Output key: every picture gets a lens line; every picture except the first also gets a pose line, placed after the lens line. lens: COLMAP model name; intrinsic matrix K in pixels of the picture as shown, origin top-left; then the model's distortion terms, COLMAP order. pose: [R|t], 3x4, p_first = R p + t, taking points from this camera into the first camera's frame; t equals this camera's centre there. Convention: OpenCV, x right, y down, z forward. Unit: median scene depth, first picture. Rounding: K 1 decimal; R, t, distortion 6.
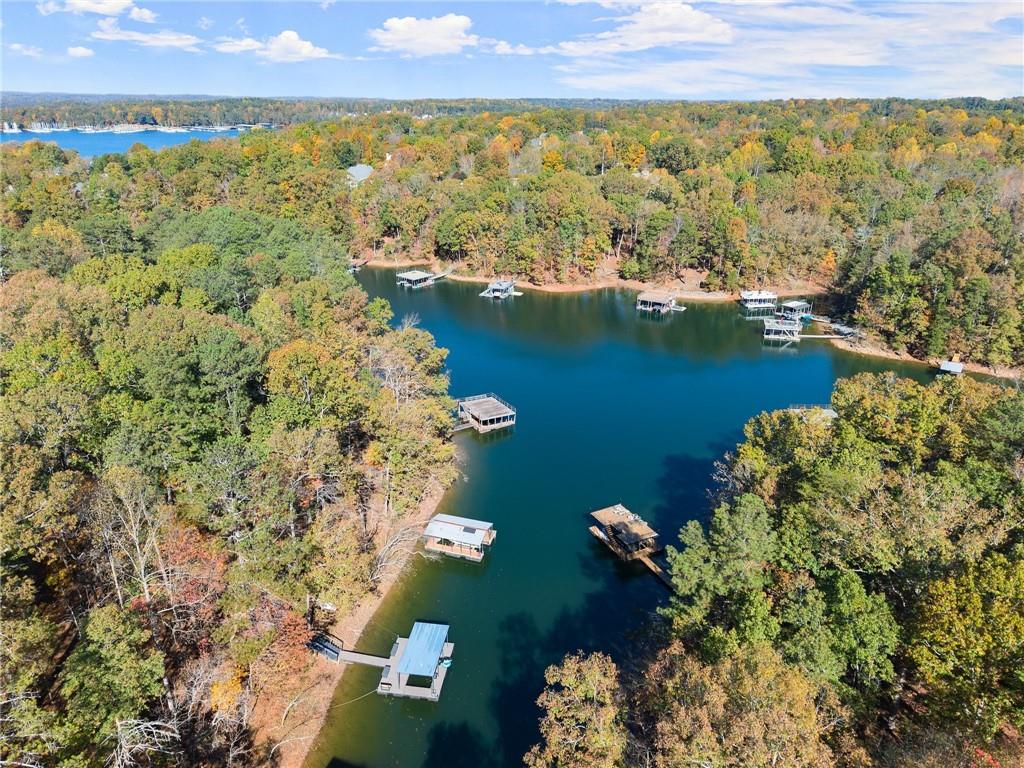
lens RADIAL K [[681.8, 0, 508.3], [0, 681.8, 385.5], [0, 0, 1]] dist [0.052677, -0.067721]
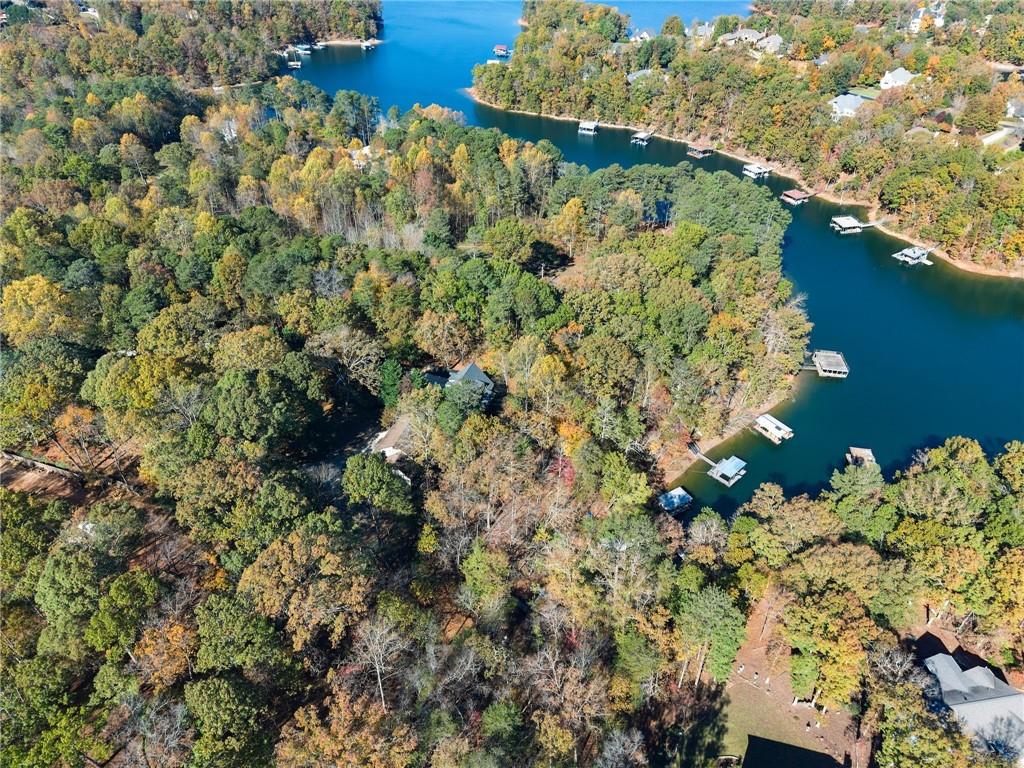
lens RADIAL K [[681.8, 0, 508.3], [0, 681.8, 385.5], [0, 0, 1]] dist [0.052677, -0.067721]
pose [[0.788715, 0.377345, -0.485325, 0.106190], [-0.242821, 0.916482, 0.317960, -0.148767], [0.564772, -0.132933, 0.814470, -0.450442]]
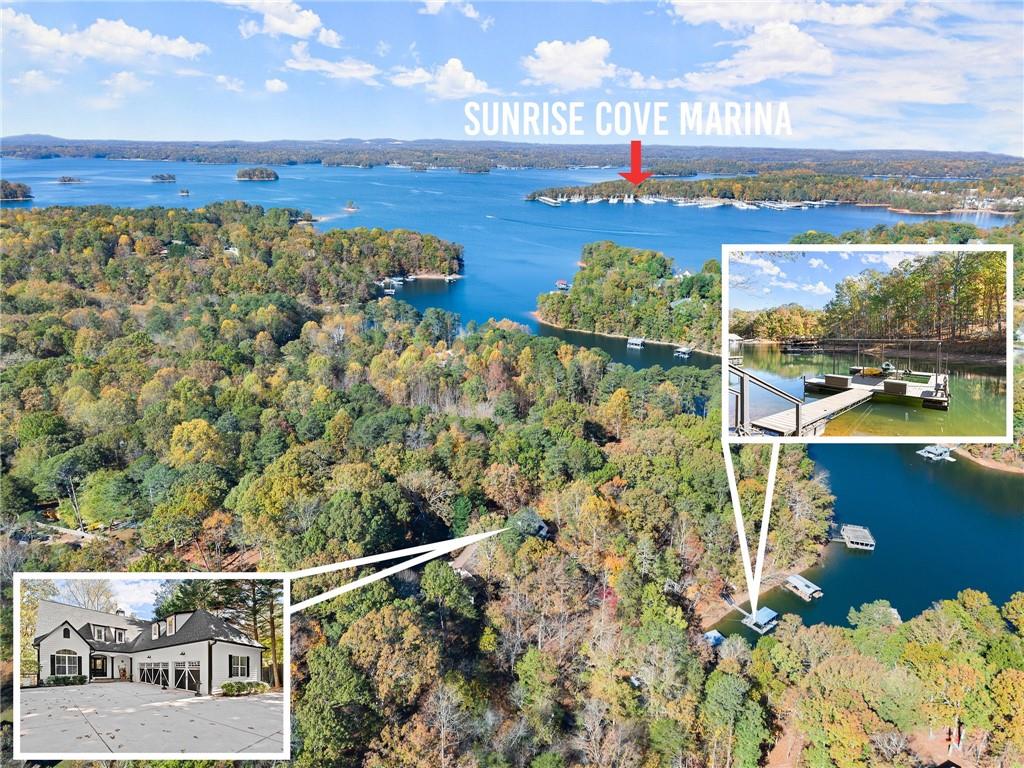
lens RADIAL K [[672.4, 0, 506.5], [0, 672.4, 399.1], [0, 0, 1]] dist [0.083278, -0.115277]
pose [[0.729141, 0.244003, -0.639387, 0.209235], [-0.268104, 0.961446, 0.061168, -0.101161], [0.629661, 0.126822, 0.766448, -0.572477]]
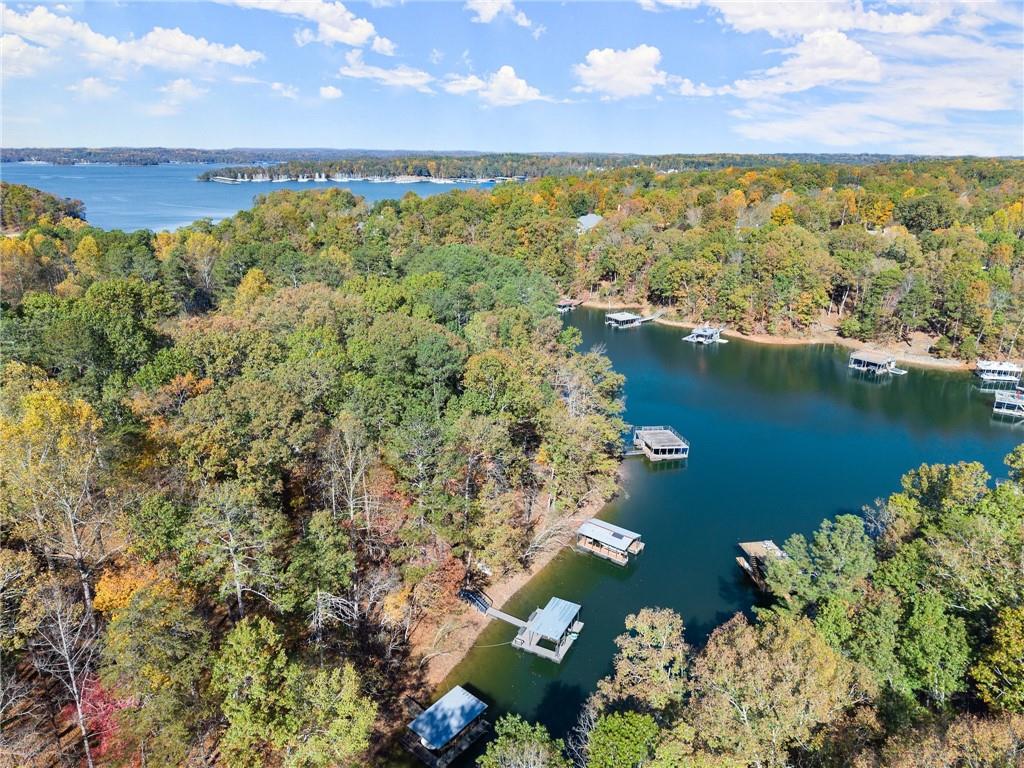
lens RADIAL K [[681.8, 0, 508.3], [0, 681.8, 385.5], [0, 0, 1]] dist [0.052677, -0.067721]
pose [[0.943184, 0.108234, -0.314149, 0.042647], [-0.129883, 0.990330, -0.048755, 0.021092], [0.305834, 0.086787, 0.948121, -0.054075]]
